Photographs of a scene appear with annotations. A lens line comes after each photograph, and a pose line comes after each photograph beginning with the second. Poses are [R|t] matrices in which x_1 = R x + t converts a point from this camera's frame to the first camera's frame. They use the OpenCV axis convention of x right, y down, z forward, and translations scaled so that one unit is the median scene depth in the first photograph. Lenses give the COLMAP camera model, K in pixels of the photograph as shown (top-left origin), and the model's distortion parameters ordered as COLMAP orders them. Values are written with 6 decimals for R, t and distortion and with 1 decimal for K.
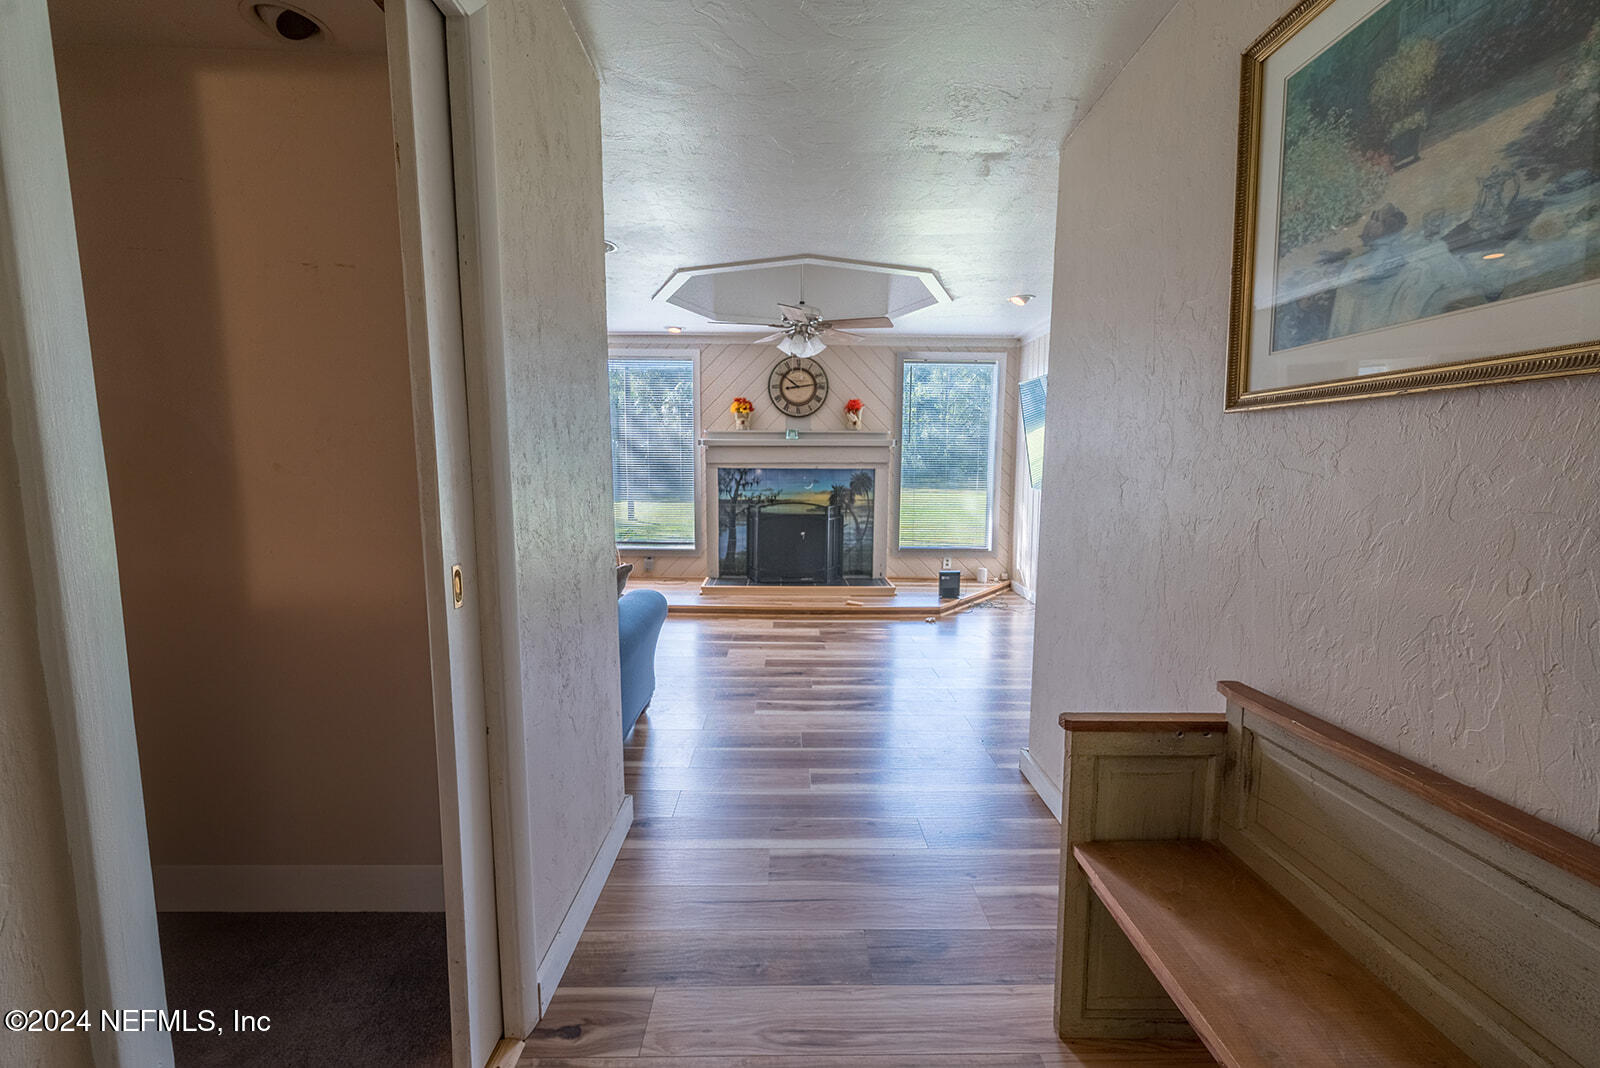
lens RADIAL K [[638.6, 0, 795.2], [0, 638.6, 548.0], [0, 0, 1]] dist [-0.001944, 0.000727]
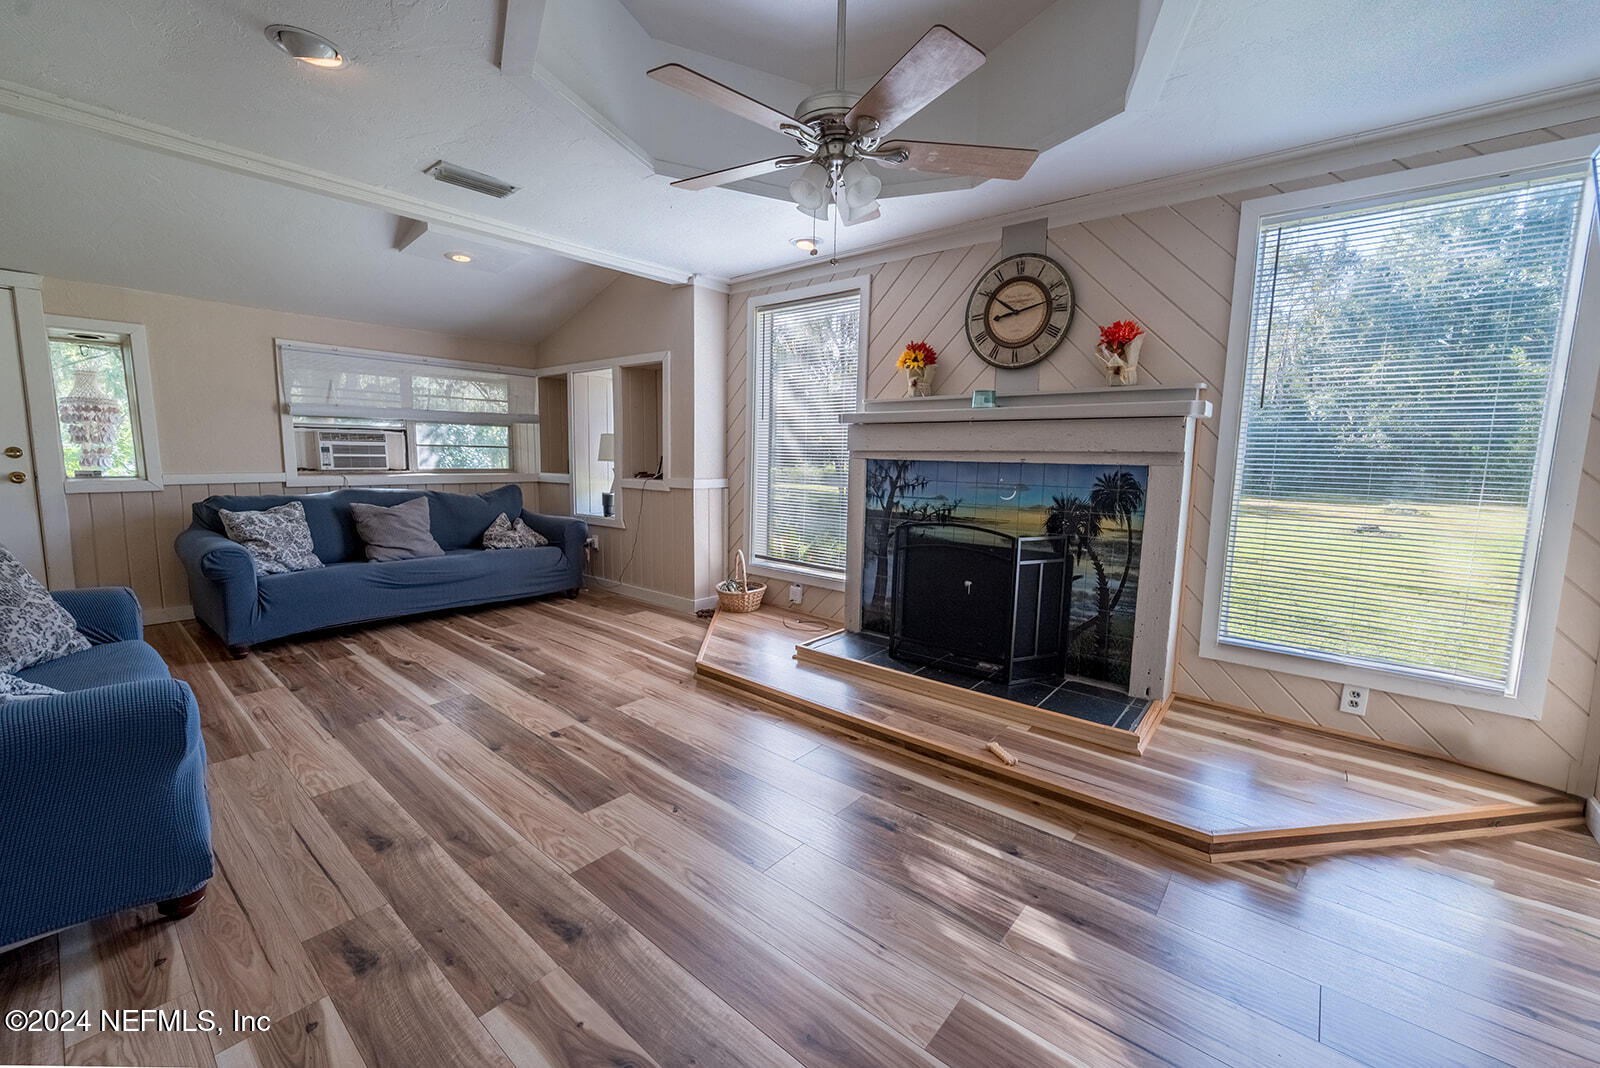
lens RADIAL K [[638.6, 0, 799.5], [0, 638.6, 531.2], [0, 0, 1]] dist [-0.001944, 0.000727]
pose [[0.755850, 0.088598, -0.648723, 0.236480], [-0.098697, 0.994898, 0.020881, -0.060728], [0.647264, 0.048244, 0.760738, 0.479970]]
